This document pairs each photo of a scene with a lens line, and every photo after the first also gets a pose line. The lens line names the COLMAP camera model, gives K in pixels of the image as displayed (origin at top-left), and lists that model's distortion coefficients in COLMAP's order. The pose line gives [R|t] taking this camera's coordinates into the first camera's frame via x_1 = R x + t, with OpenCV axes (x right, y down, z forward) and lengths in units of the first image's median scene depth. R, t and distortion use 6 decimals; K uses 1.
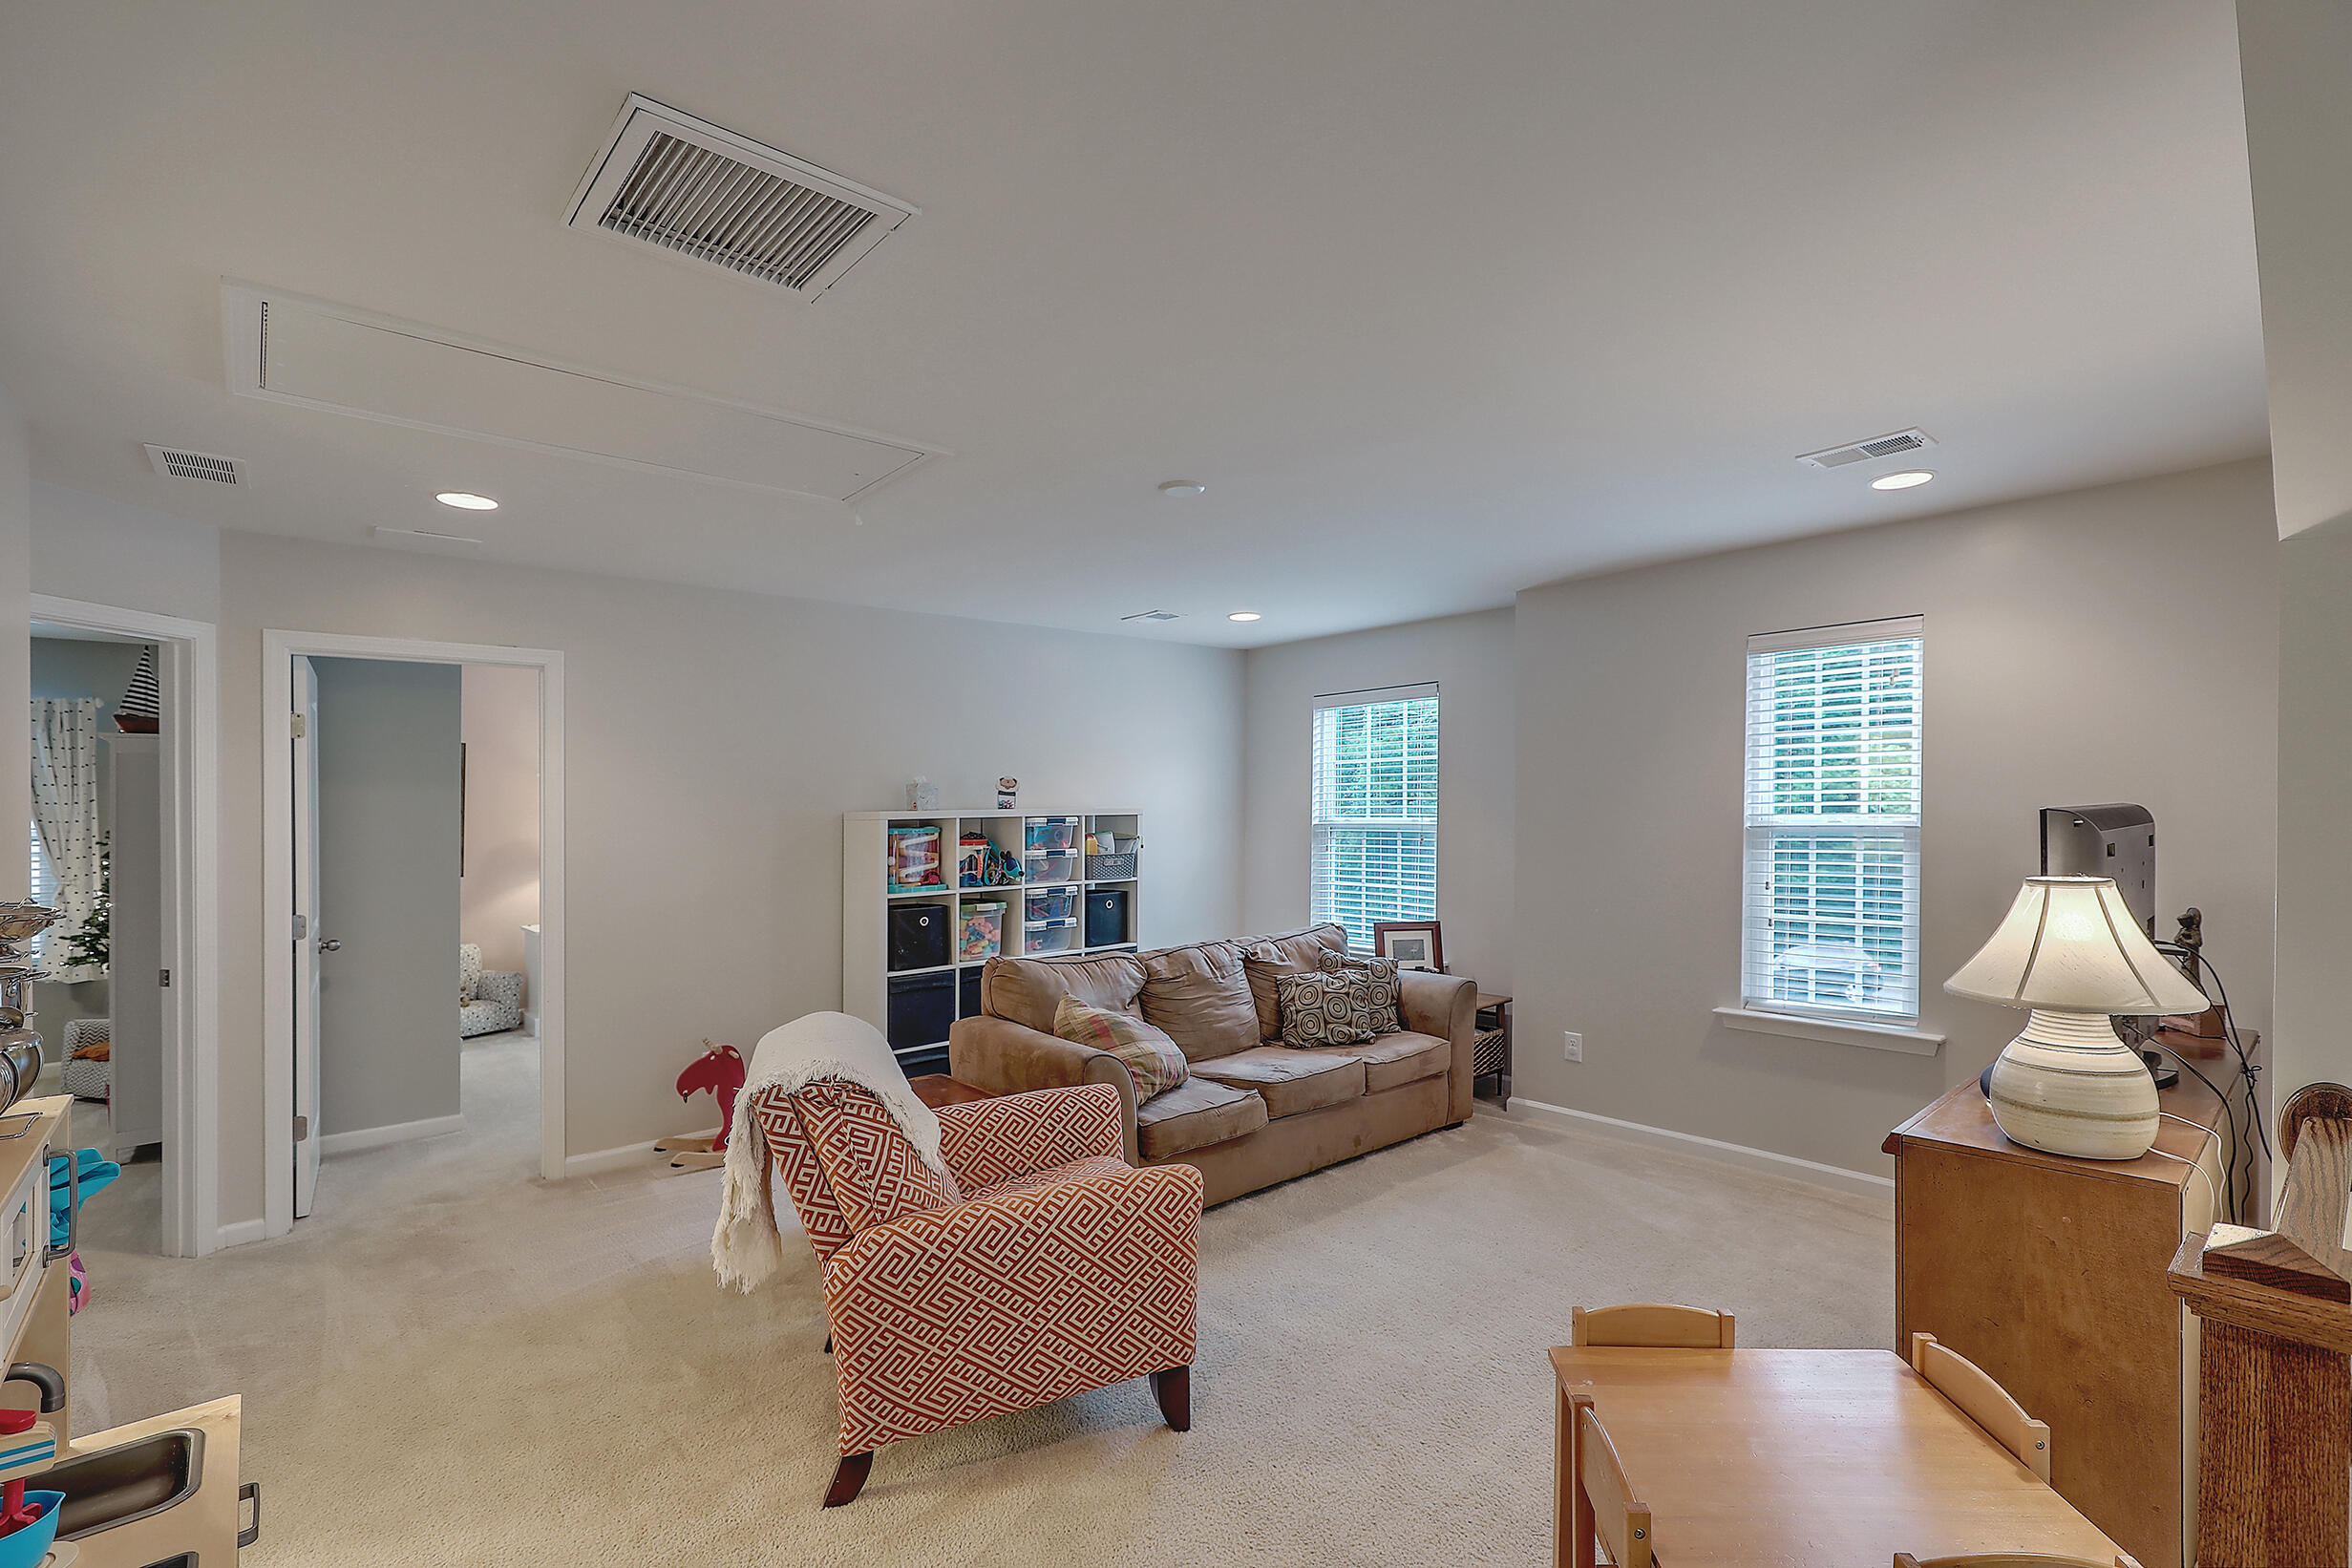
lens RADIAL K [[1053.6, 0, 1194.4], [0, 1053.6, 787.2], [0, 0, 1]] dist [-0.001766, -0.001197]
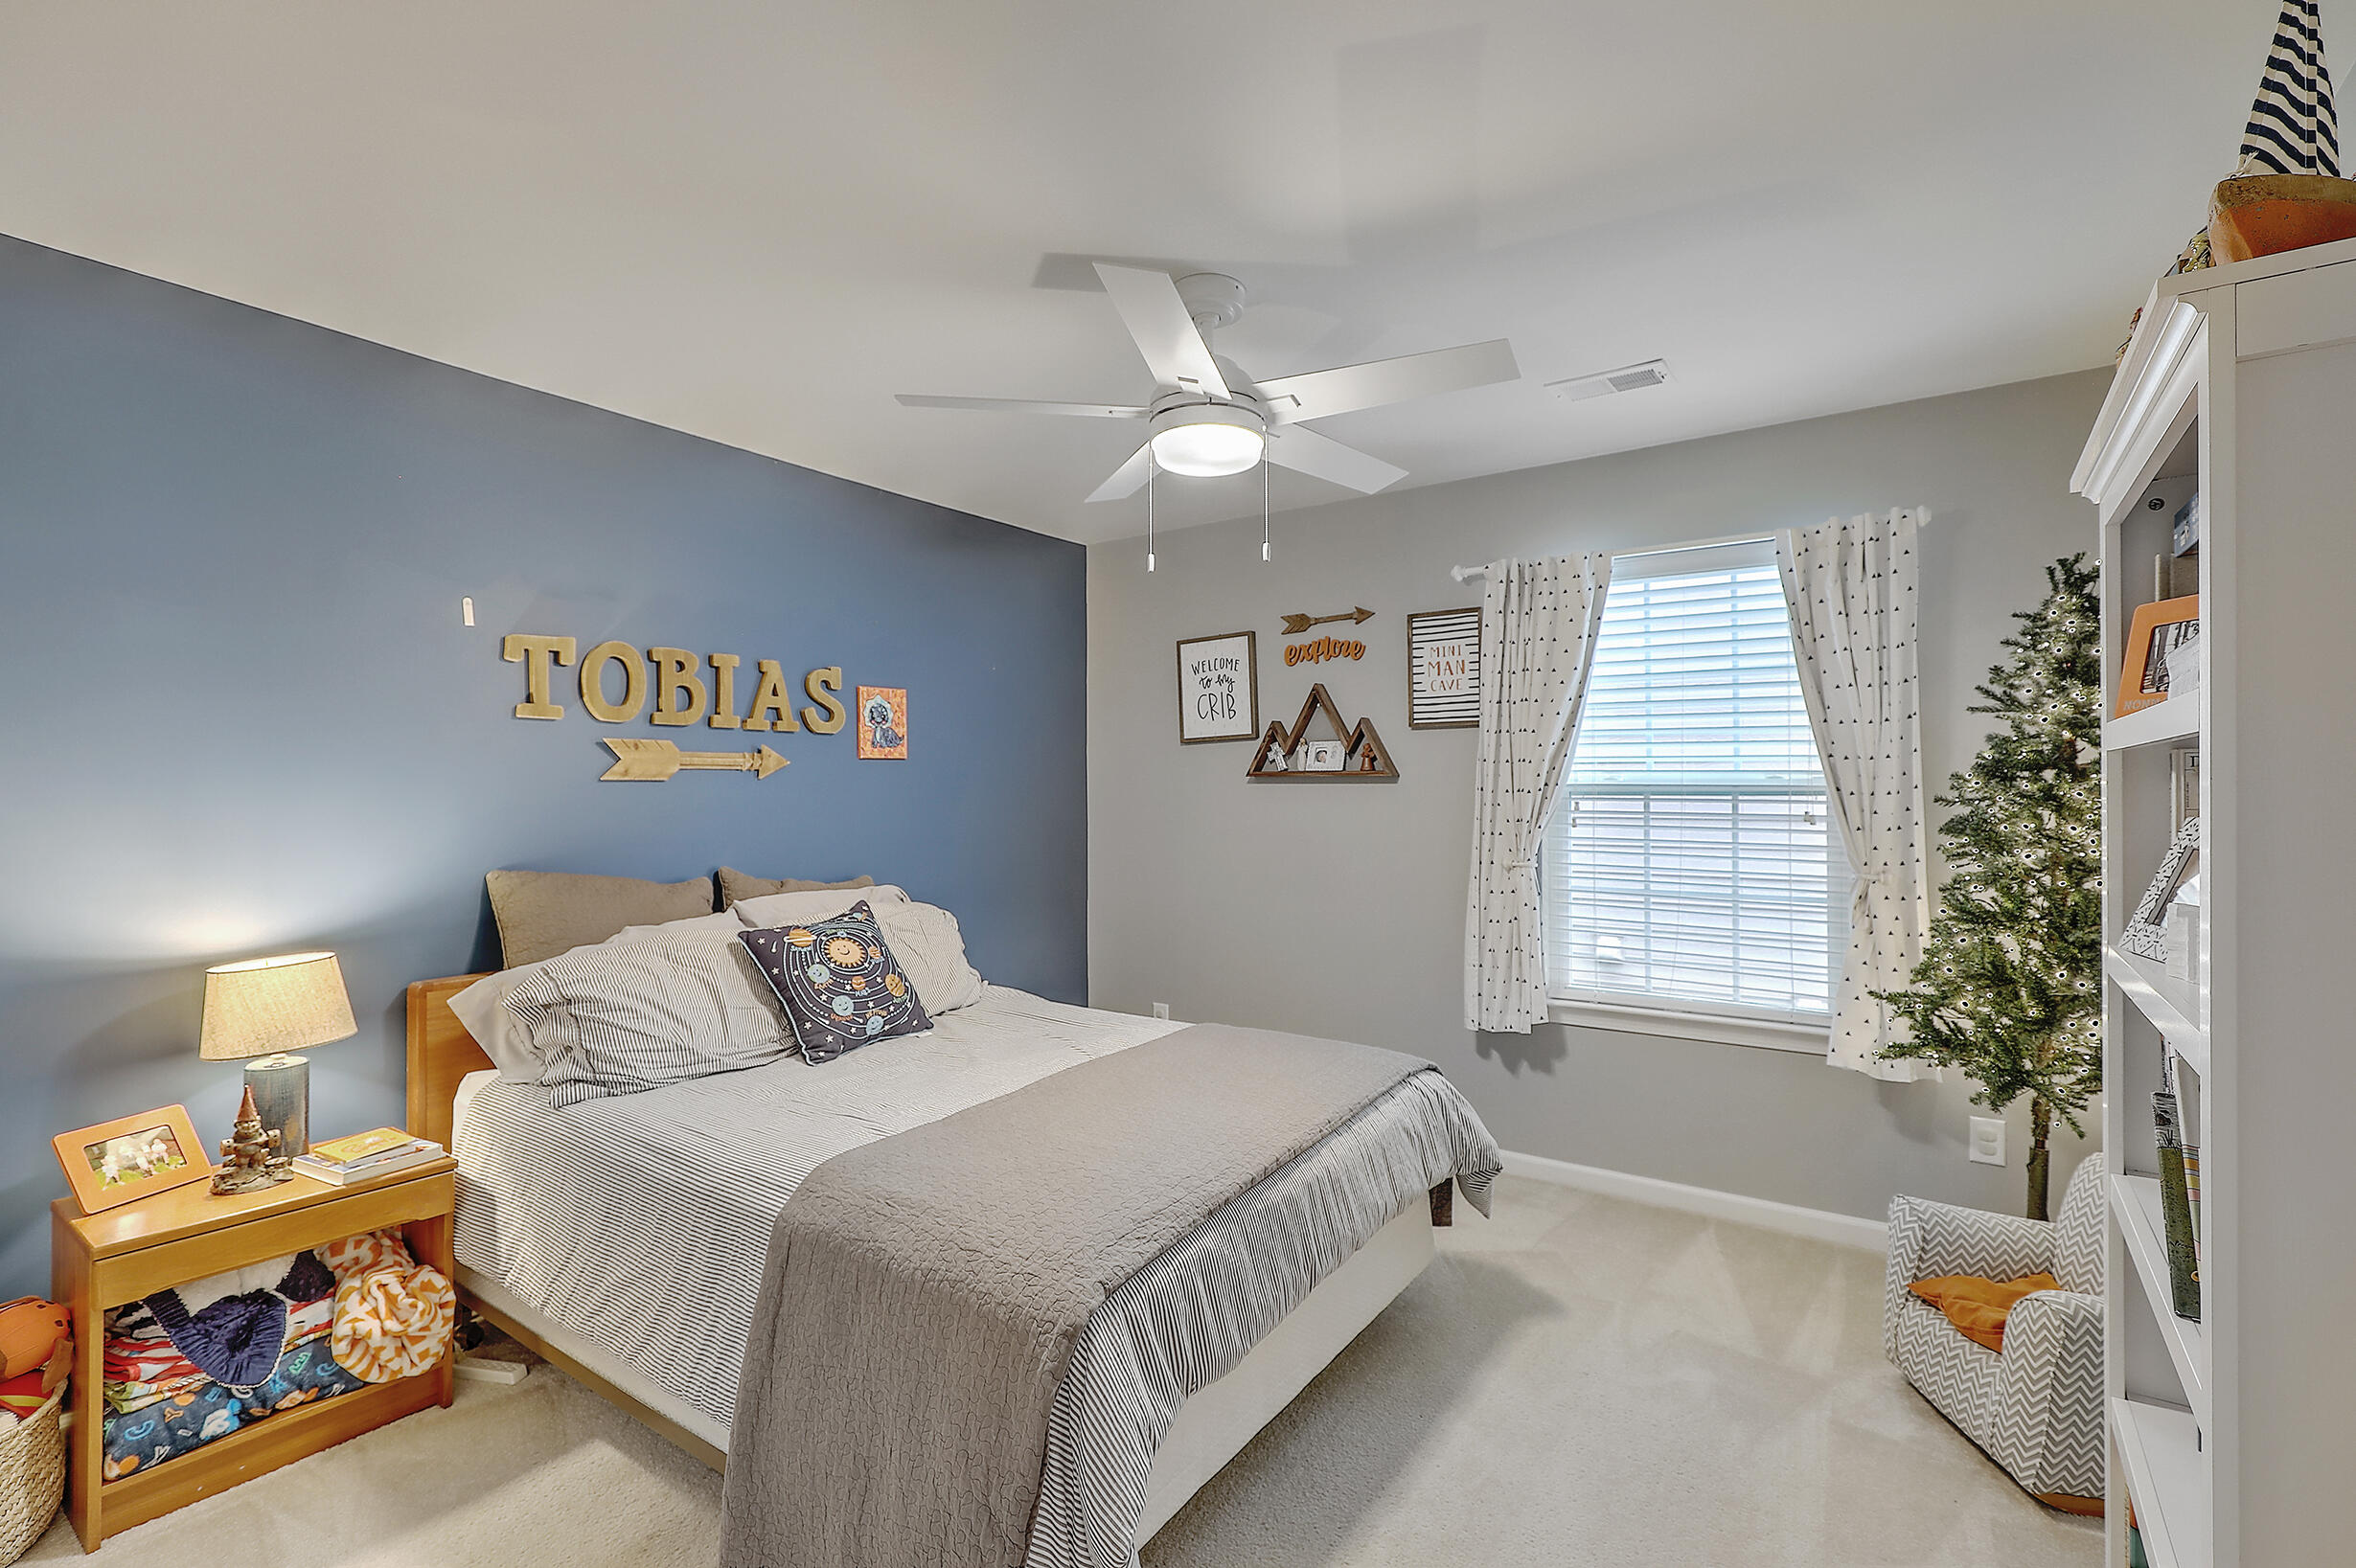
lens RADIAL K [[1055.3, 0, 1186.2], [0, 1055.3, 778.5], [0, 0, 1]] dist [-0.001766, -0.001197]
pose [[0.224043, 0.001796, -0.974578, -0.653554], [0.000714, 0.999998, 0.002007, 0.042249], [0.974579, -0.001145, 0.224041, 0.564555]]
